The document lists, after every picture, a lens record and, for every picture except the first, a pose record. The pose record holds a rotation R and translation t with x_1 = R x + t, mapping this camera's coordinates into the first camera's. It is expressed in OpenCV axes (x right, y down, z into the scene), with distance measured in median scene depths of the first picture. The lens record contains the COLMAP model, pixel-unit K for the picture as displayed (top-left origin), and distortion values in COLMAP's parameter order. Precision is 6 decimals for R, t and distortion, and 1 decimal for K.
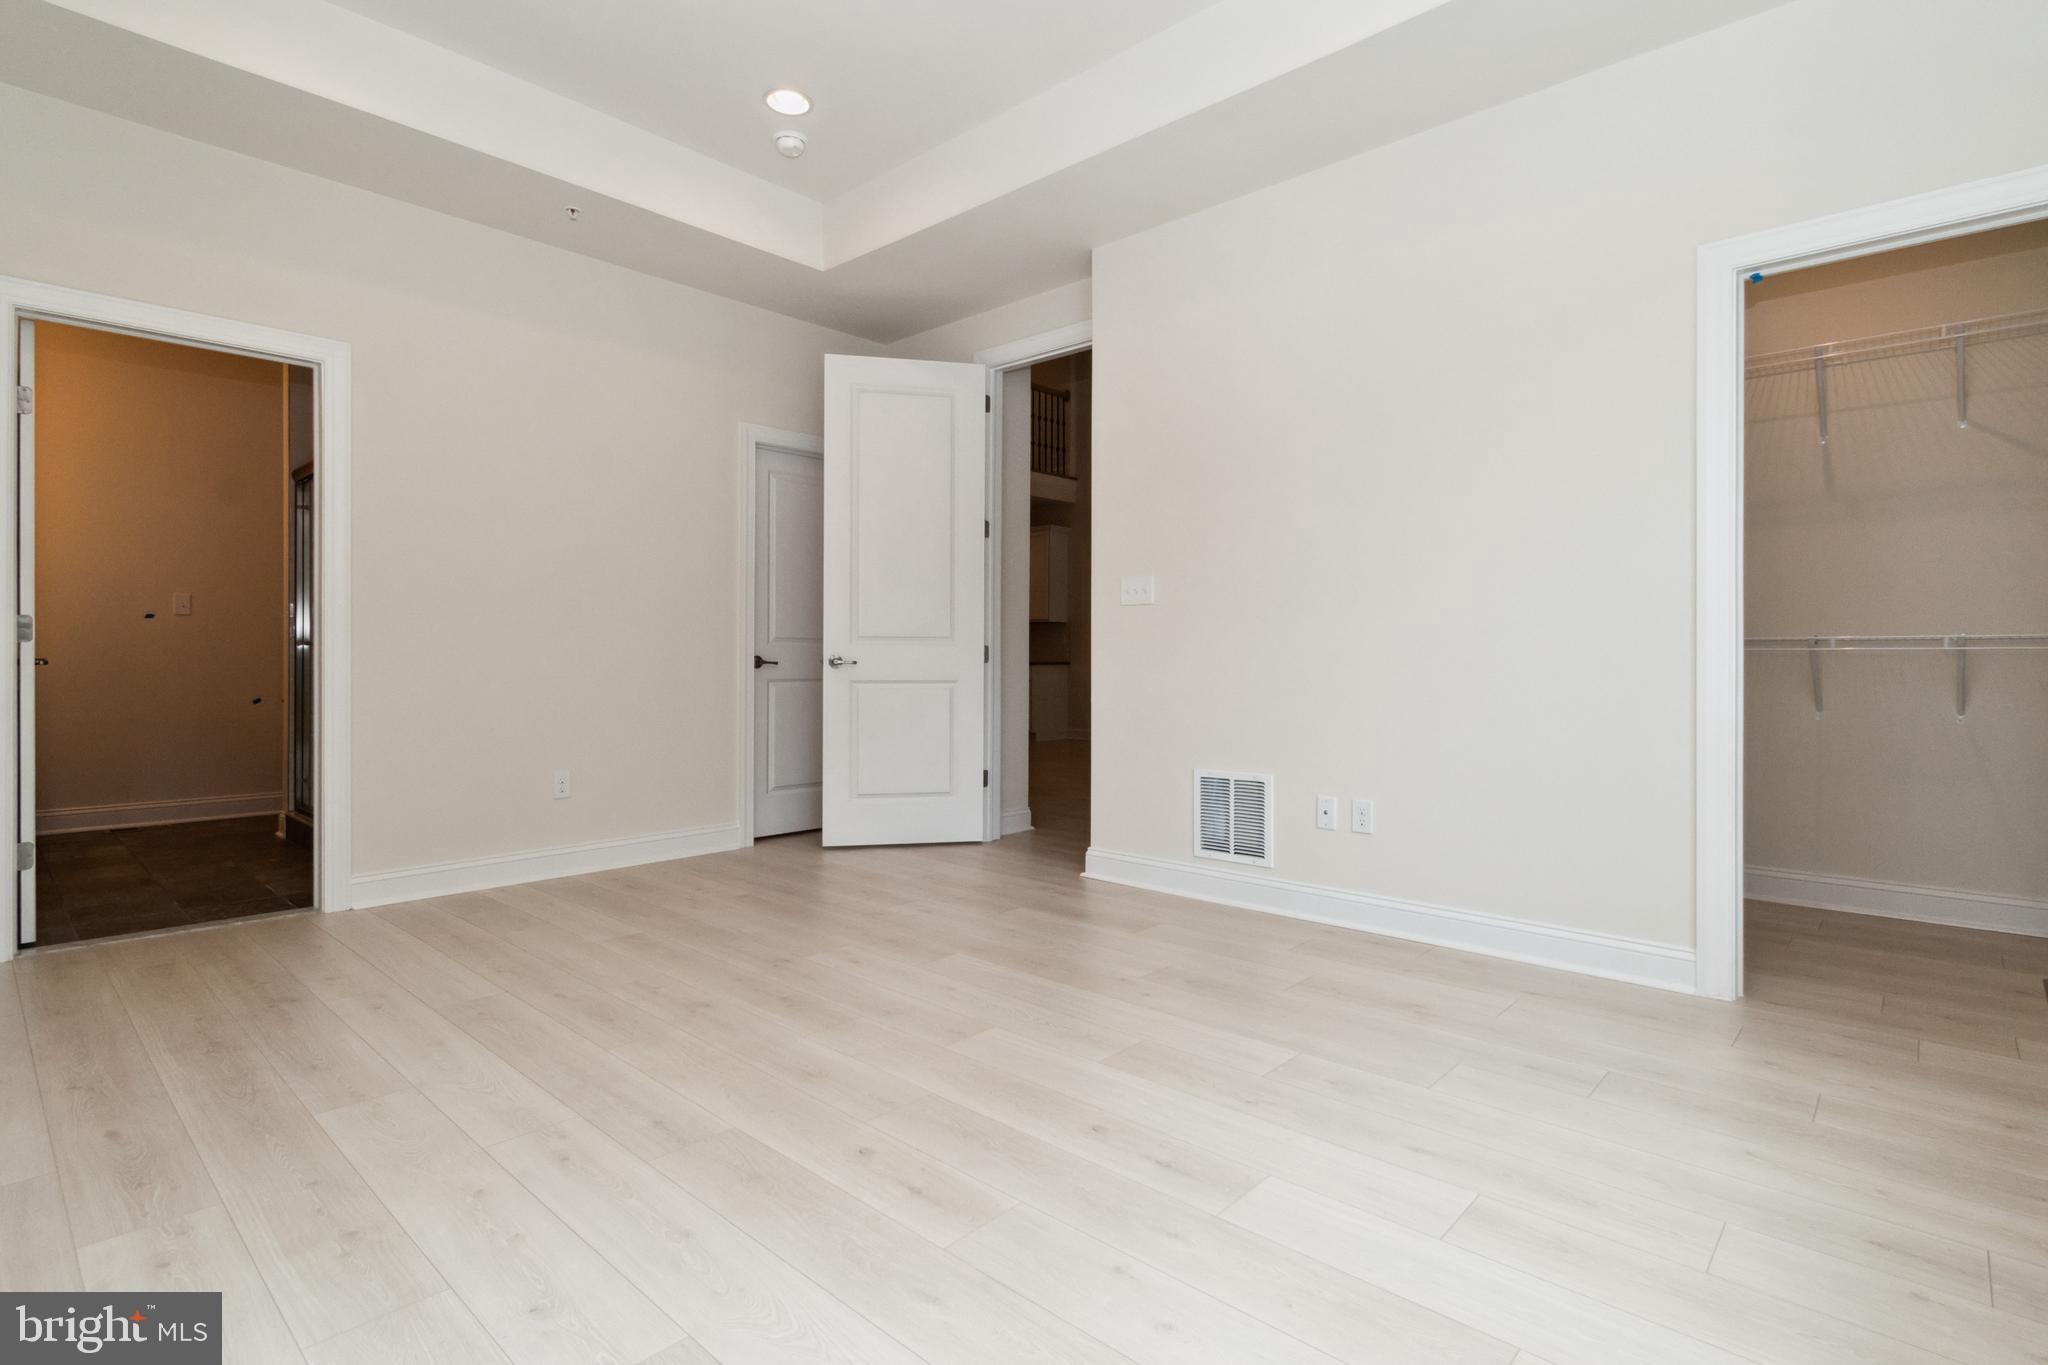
lens RADIAL K [[1023.7, 0, 1010.7], [0, 1023.7, 673.1], [0, 0, 1]] dist [-0.004710, 0.003013]
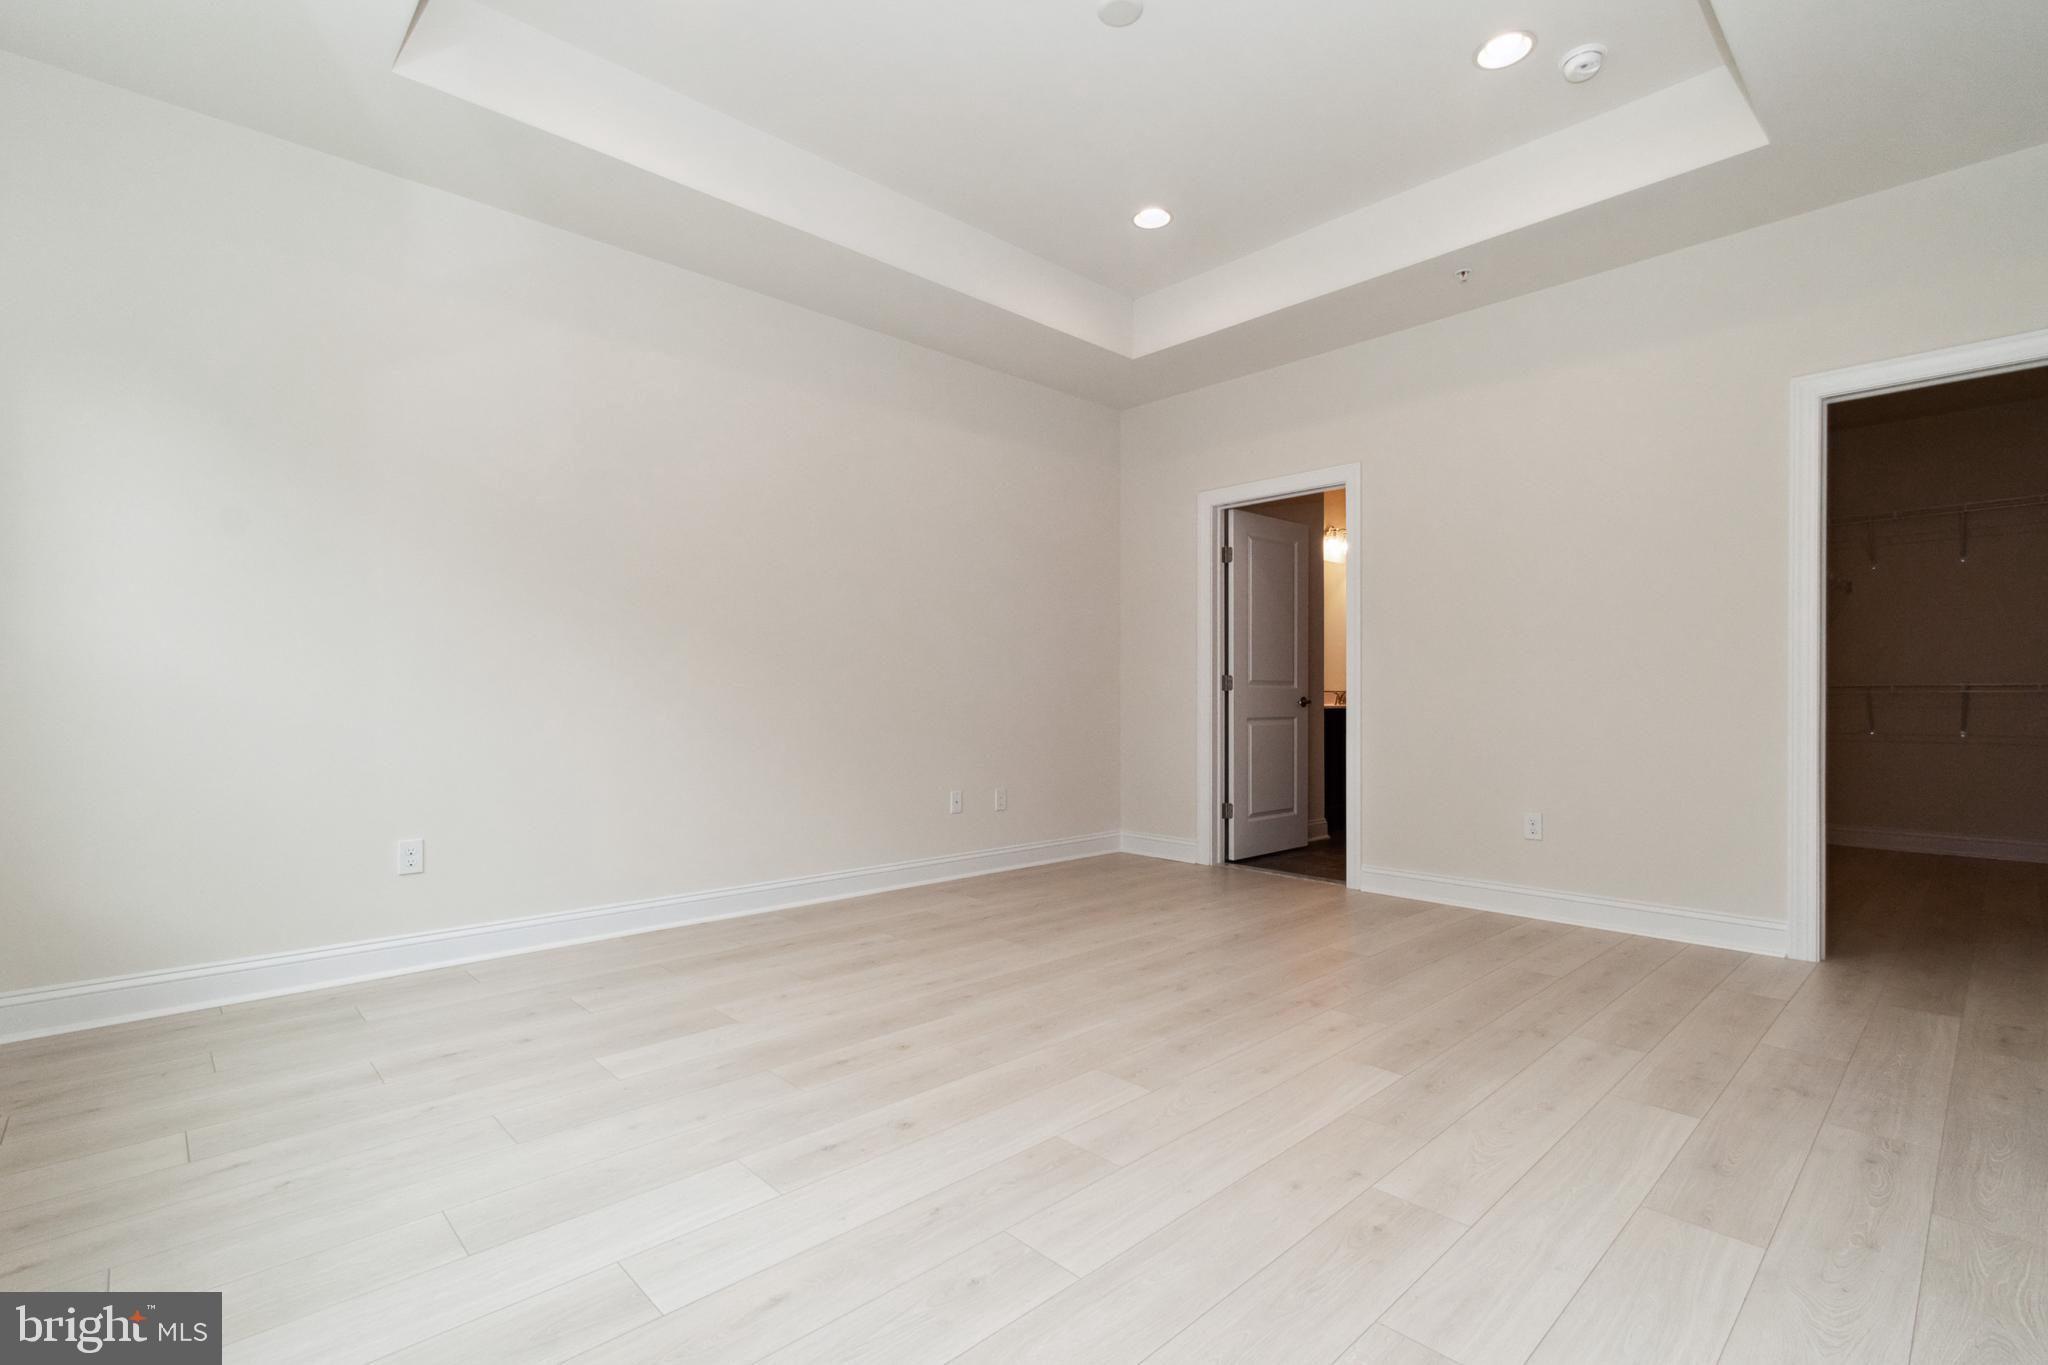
lens RADIAL K [[936.2, 0, 1017.5], [0, 936.2, 694.2], [0, 0, 1]] dist [0.014316, -0.001635]
pose [[-0.072004, -0.006630, -0.997382, 0.840586], [-0.018044, 0.999823, -0.005344, -0.009603], [0.997241, 0.017612, -0.072111, 0.919859]]
